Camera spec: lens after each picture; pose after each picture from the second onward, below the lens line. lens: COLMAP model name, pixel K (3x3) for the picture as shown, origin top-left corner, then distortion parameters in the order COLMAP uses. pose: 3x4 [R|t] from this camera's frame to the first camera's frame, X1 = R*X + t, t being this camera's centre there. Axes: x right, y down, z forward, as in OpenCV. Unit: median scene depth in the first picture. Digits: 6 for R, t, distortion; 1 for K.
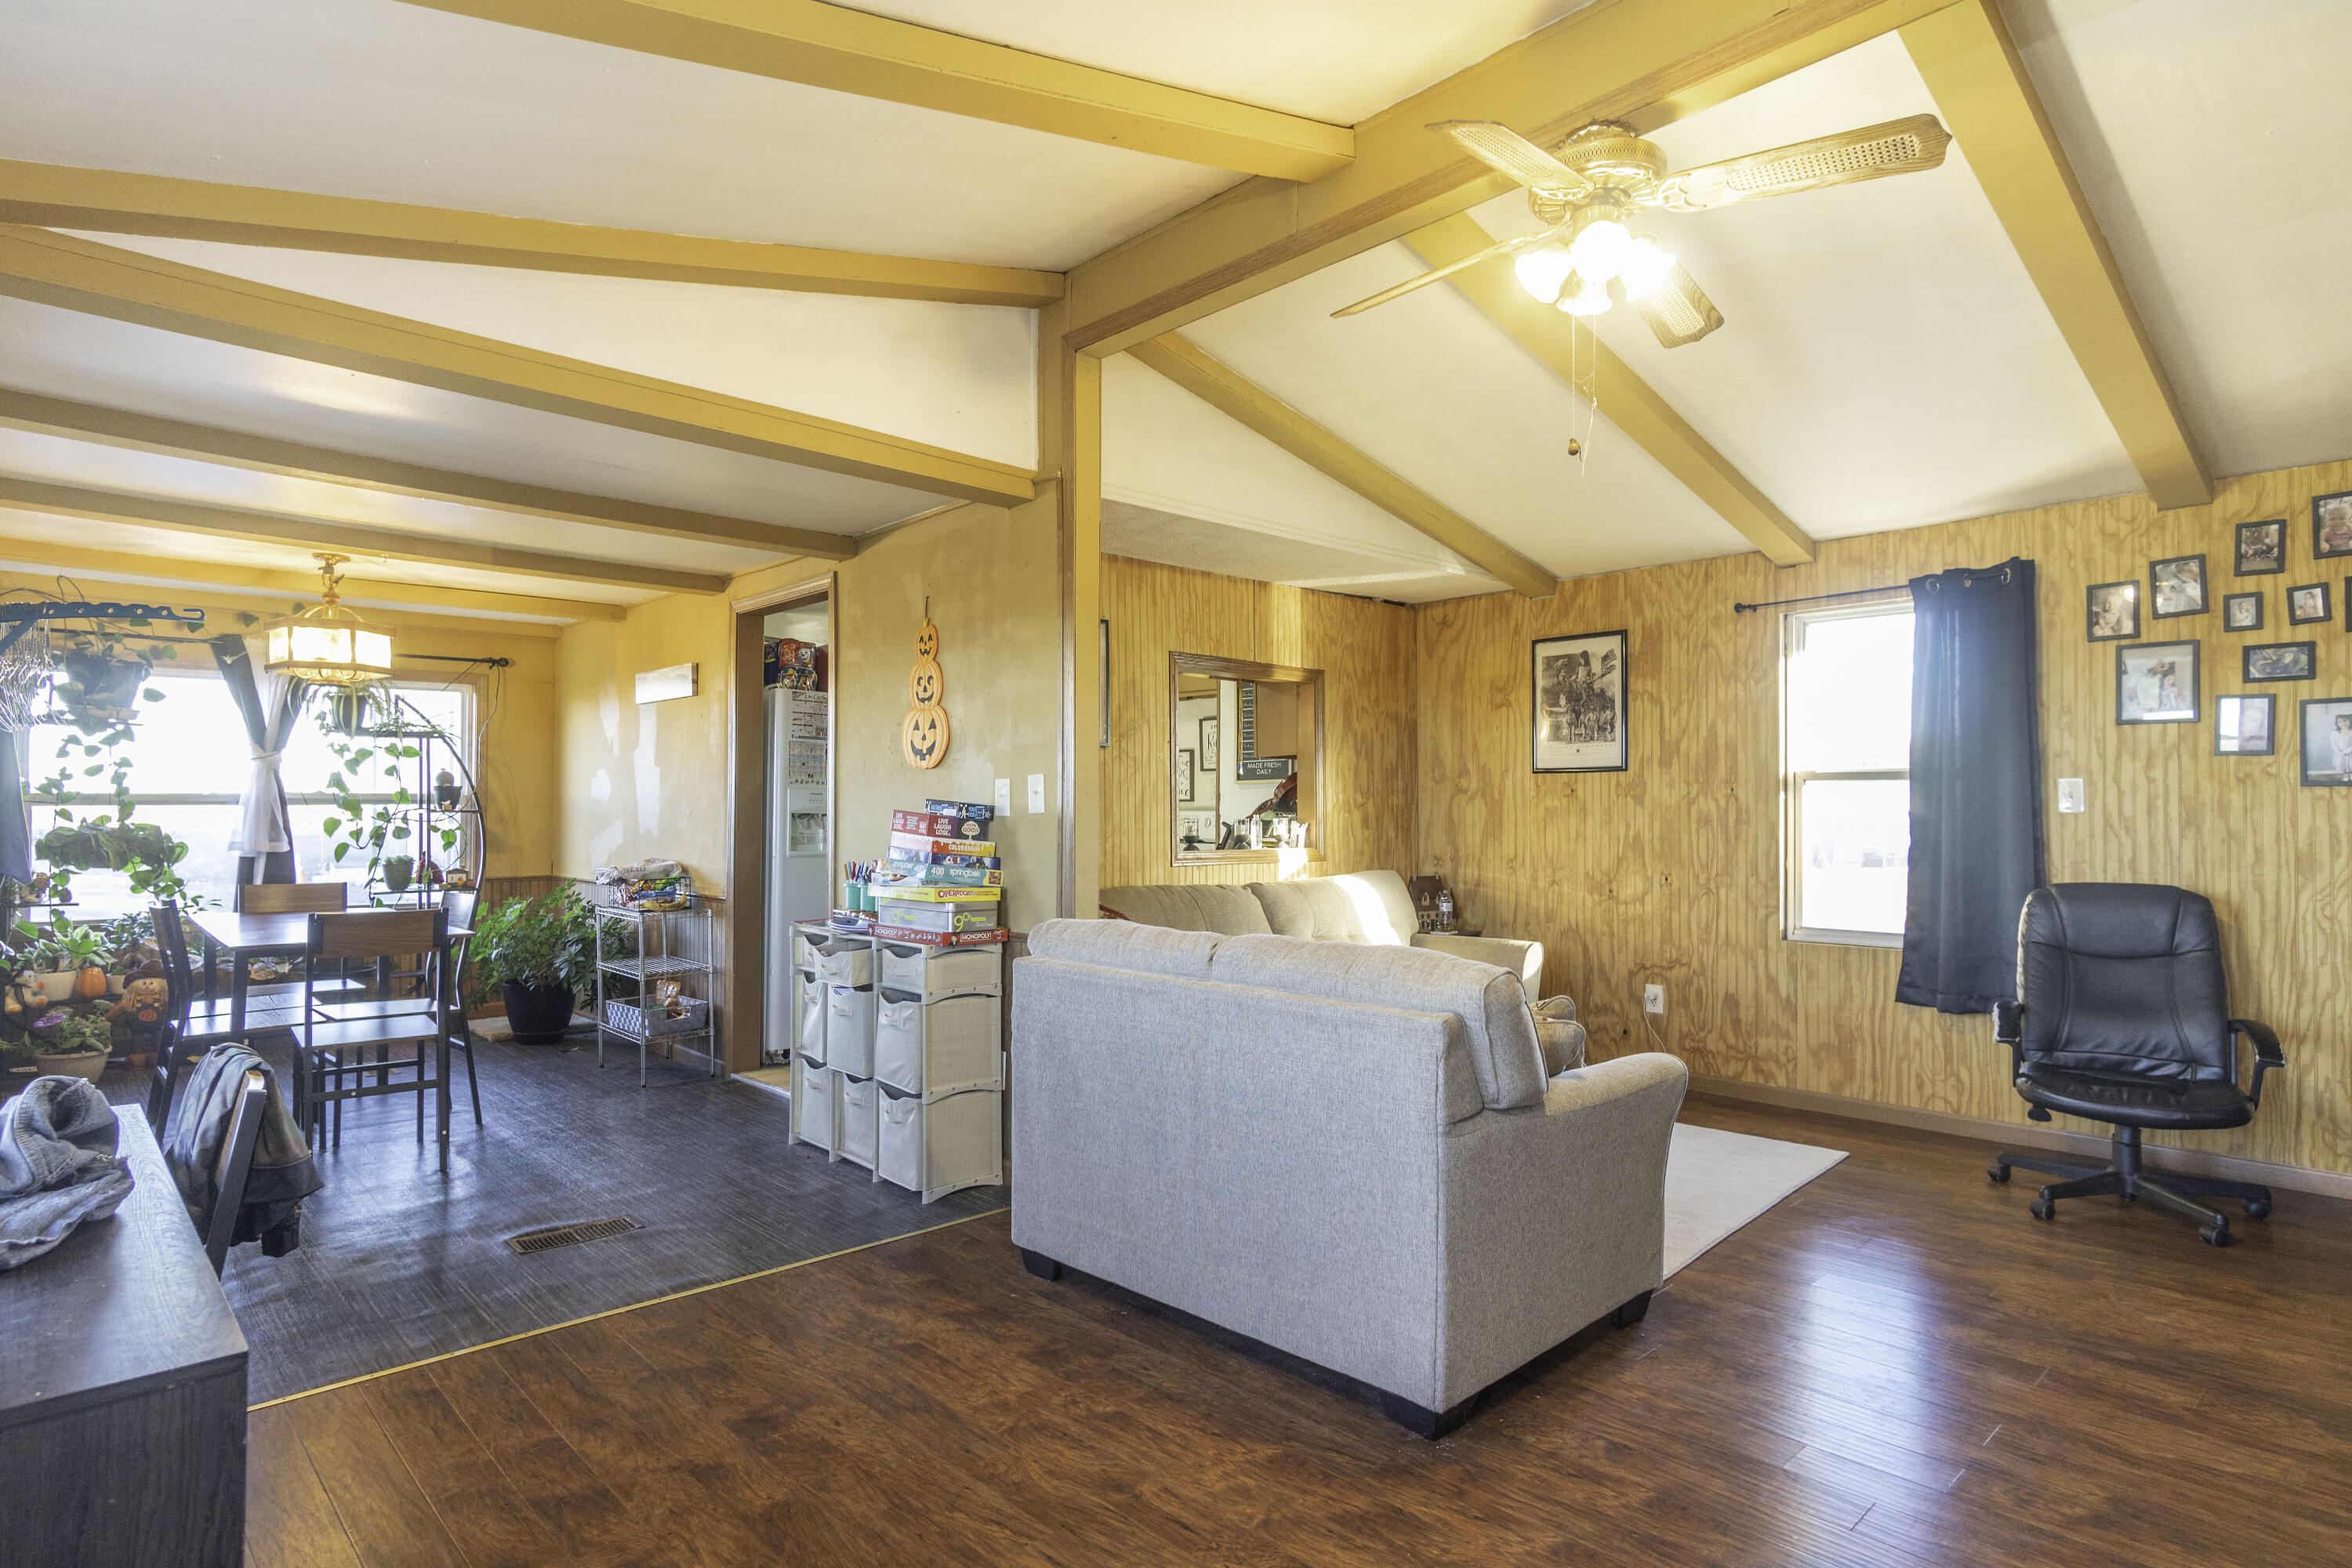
lens RADIAL K [[1256.8, 0, 1157.5], [0, 1256.8, 795.9], [0, 0, 1]] dist [0.002315, 0.005001]
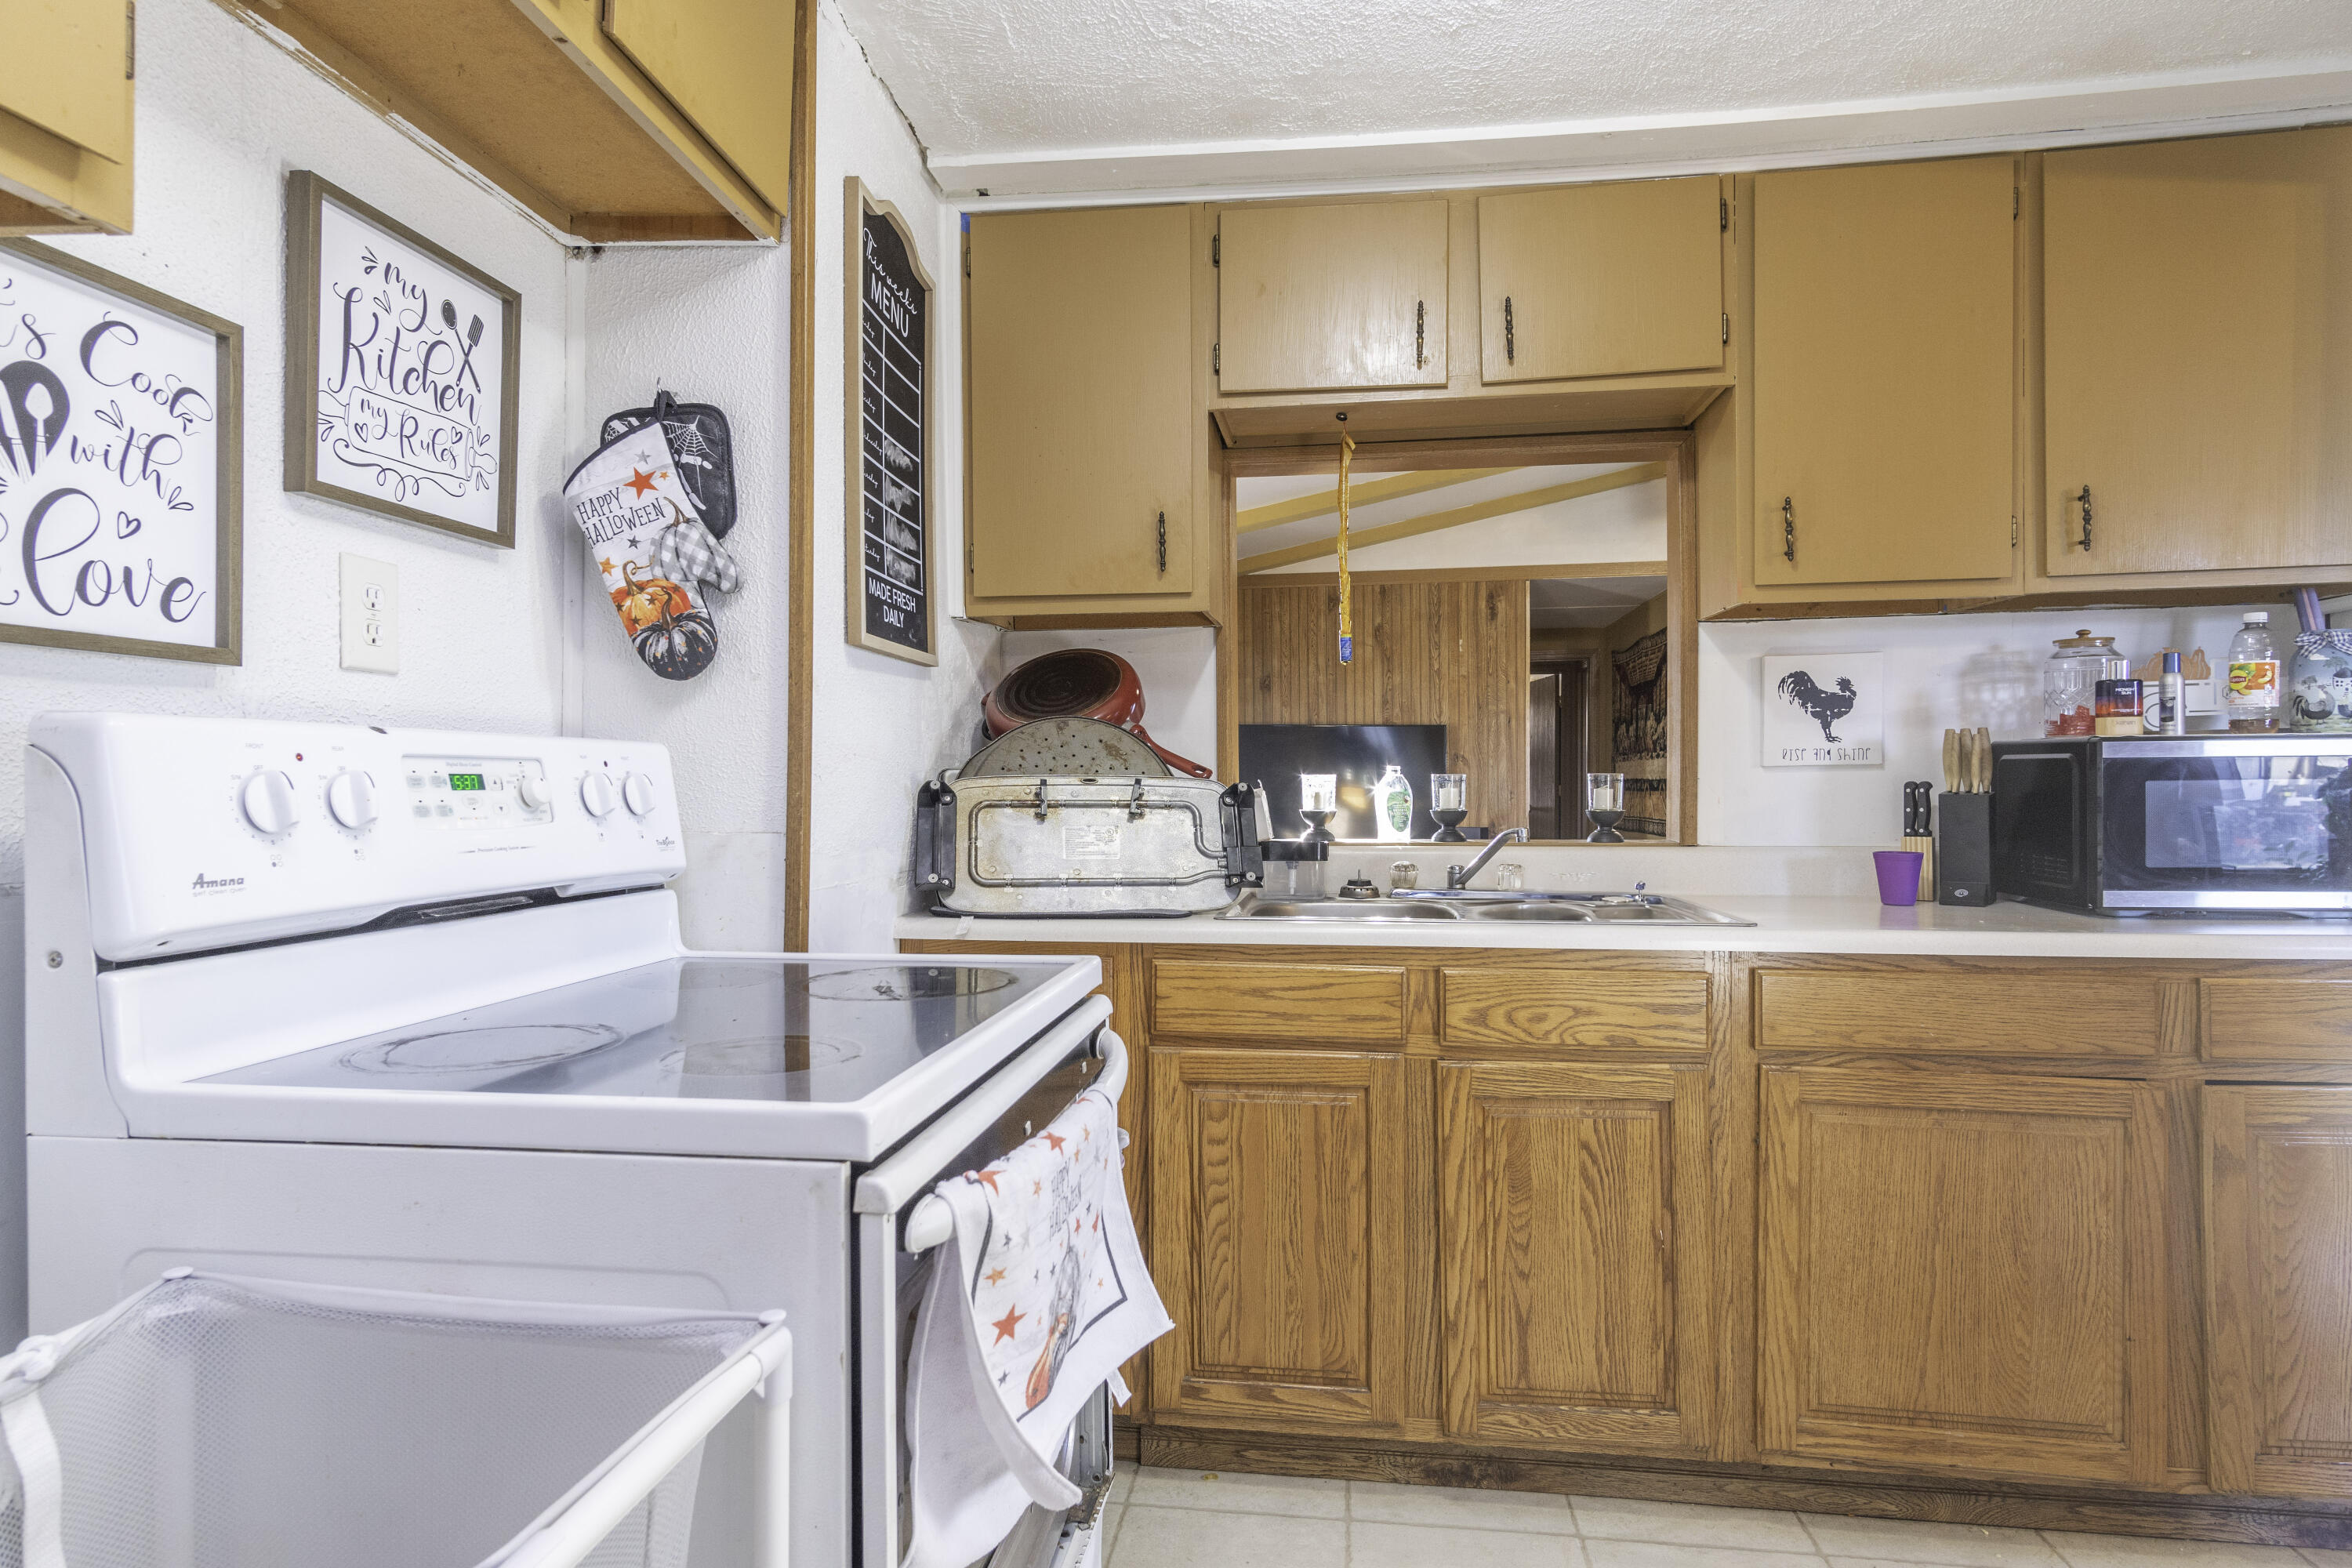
lens RADIAL K [[1256.8, 0, 1182.5], [0, 1256.8, 768.9], [0, 0, 1]] dist [0.002315, 0.005001]
pose [[-0.639255, 0.010910, 0.768917, -0.269920], [-0.007261, 0.999769, -0.020223, 0.031750], [-0.768960, -0.018511, -0.639028, 1.663137]]
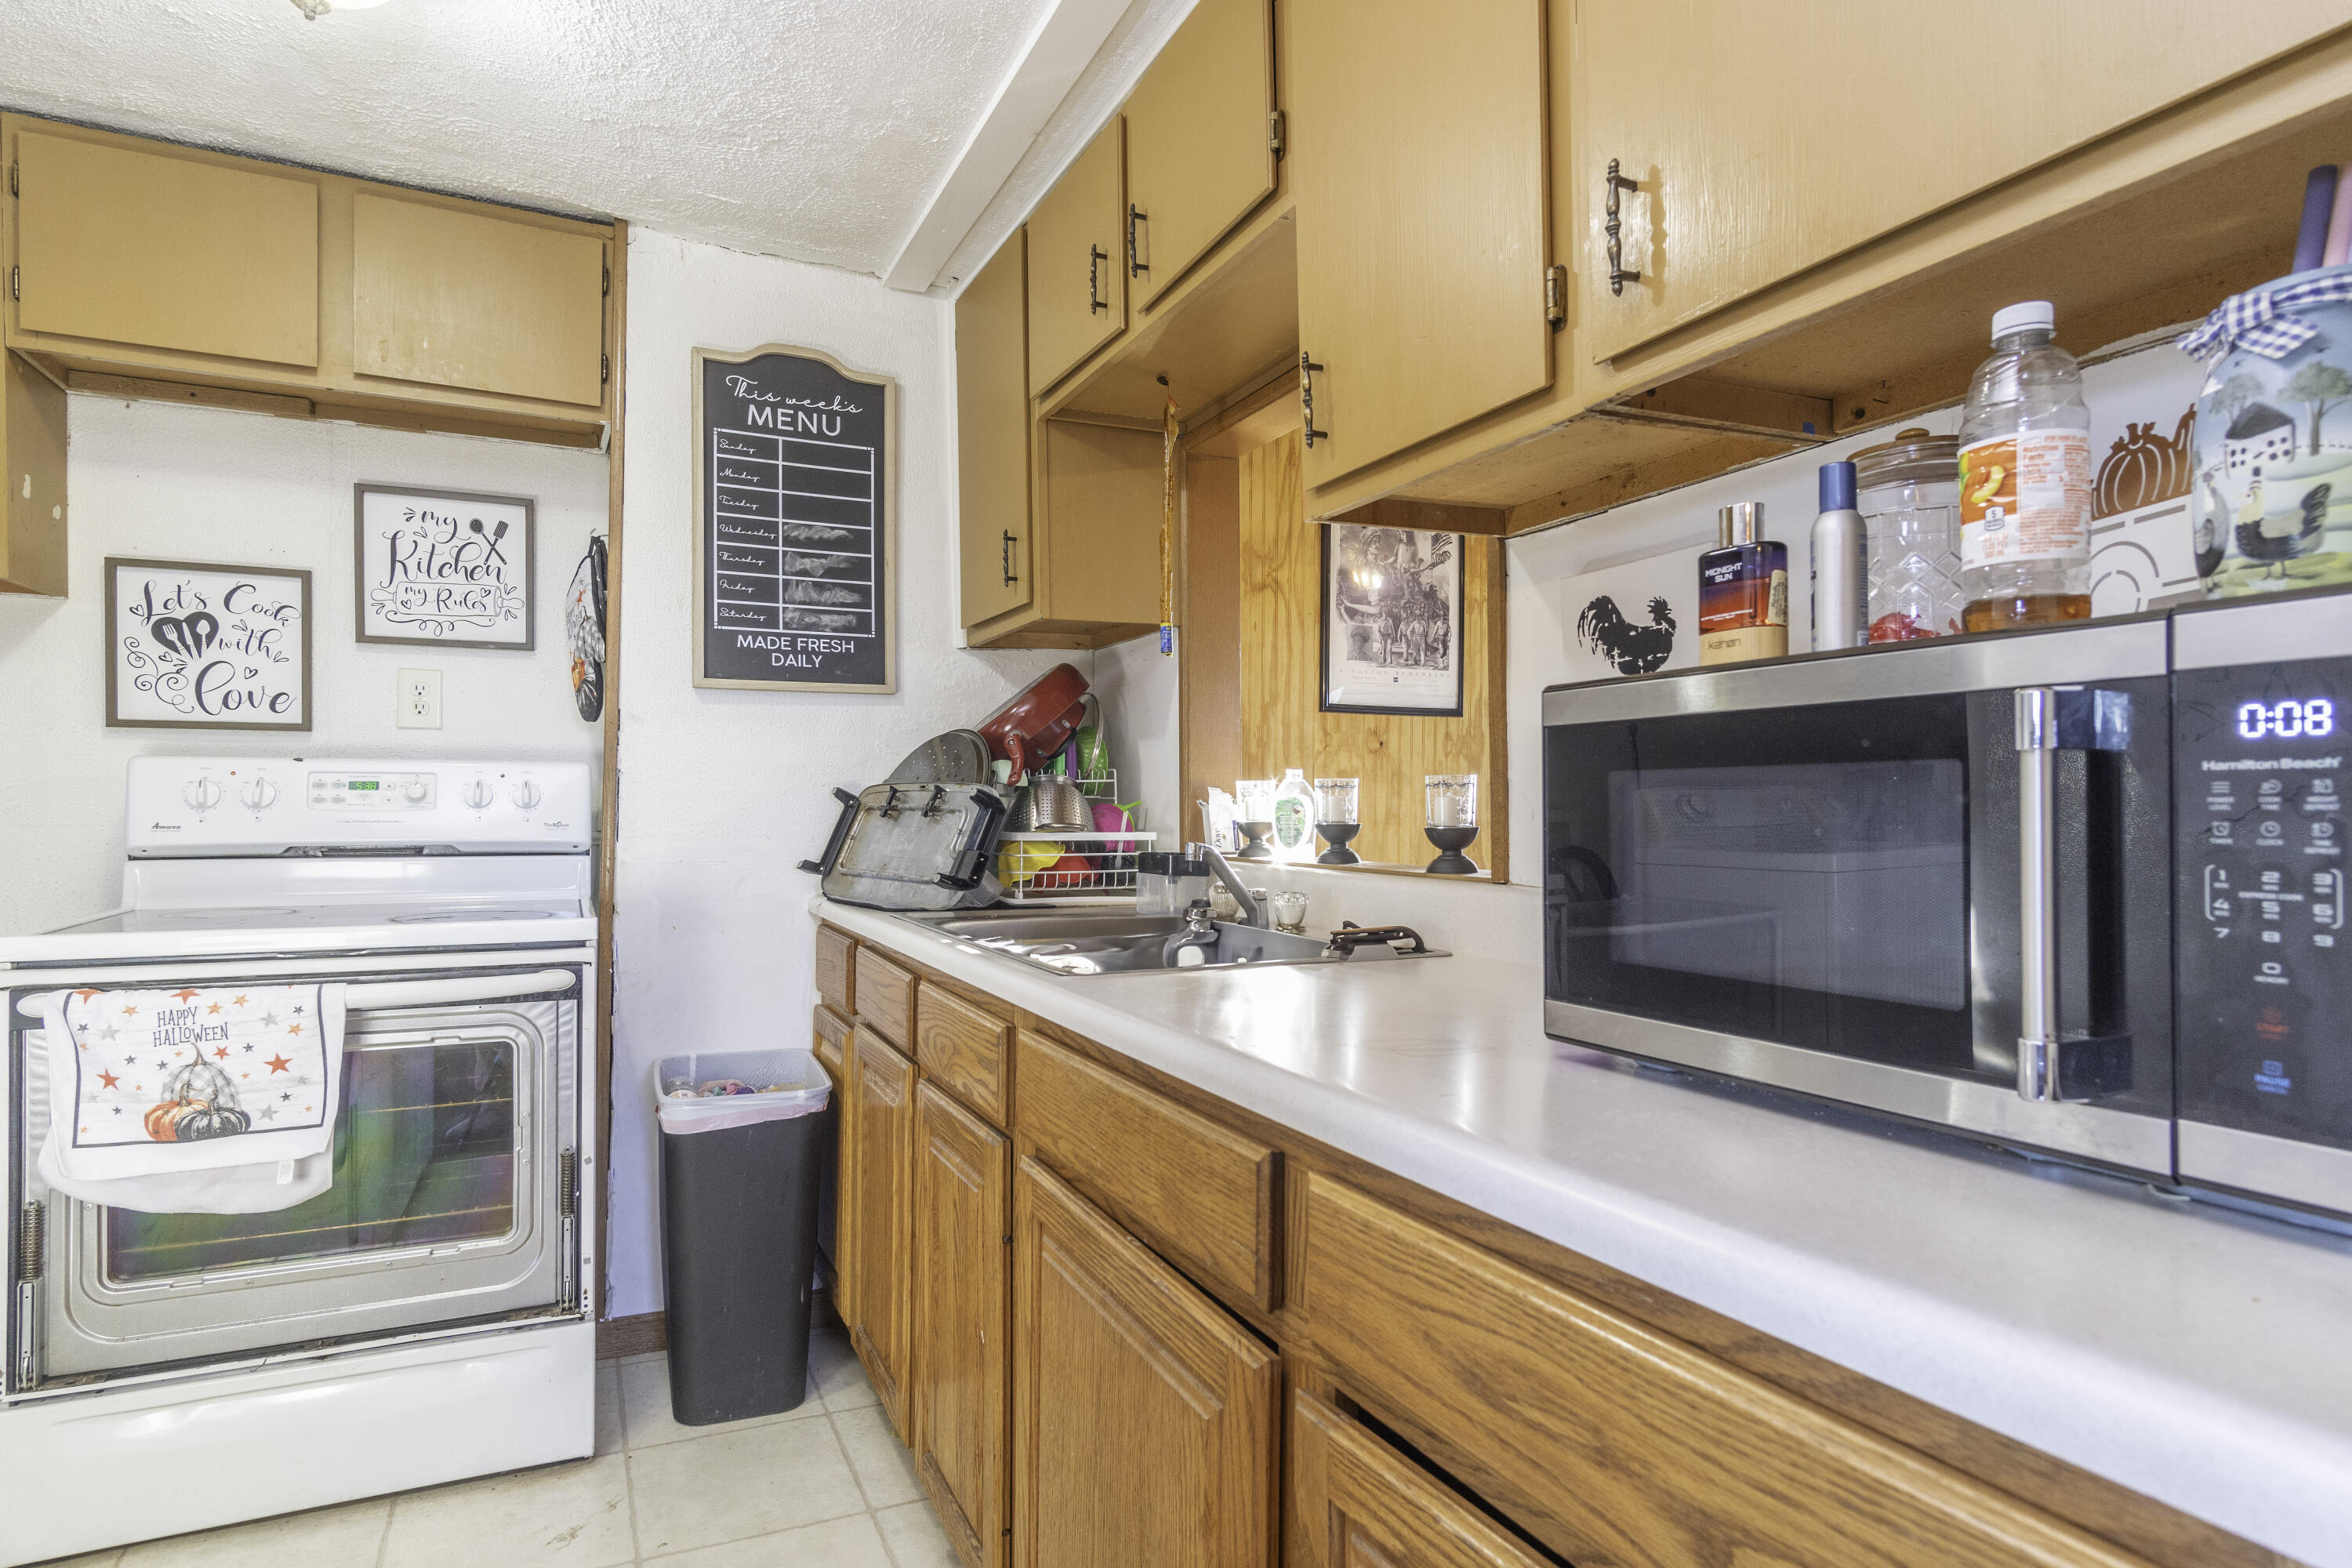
lens RADIAL K [[1256.8, 0, 1174.6], [0, 1256.8, 800.9], [0, 0, 1]] dist [0.002315, 0.005001]
pose [[0.294833, 0.001965, 0.955547, -0.358442], [-0.015974, 0.999868, 0.002873, 0.029595], [-0.955415, -0.016111, 0.294825, 1.137064]]
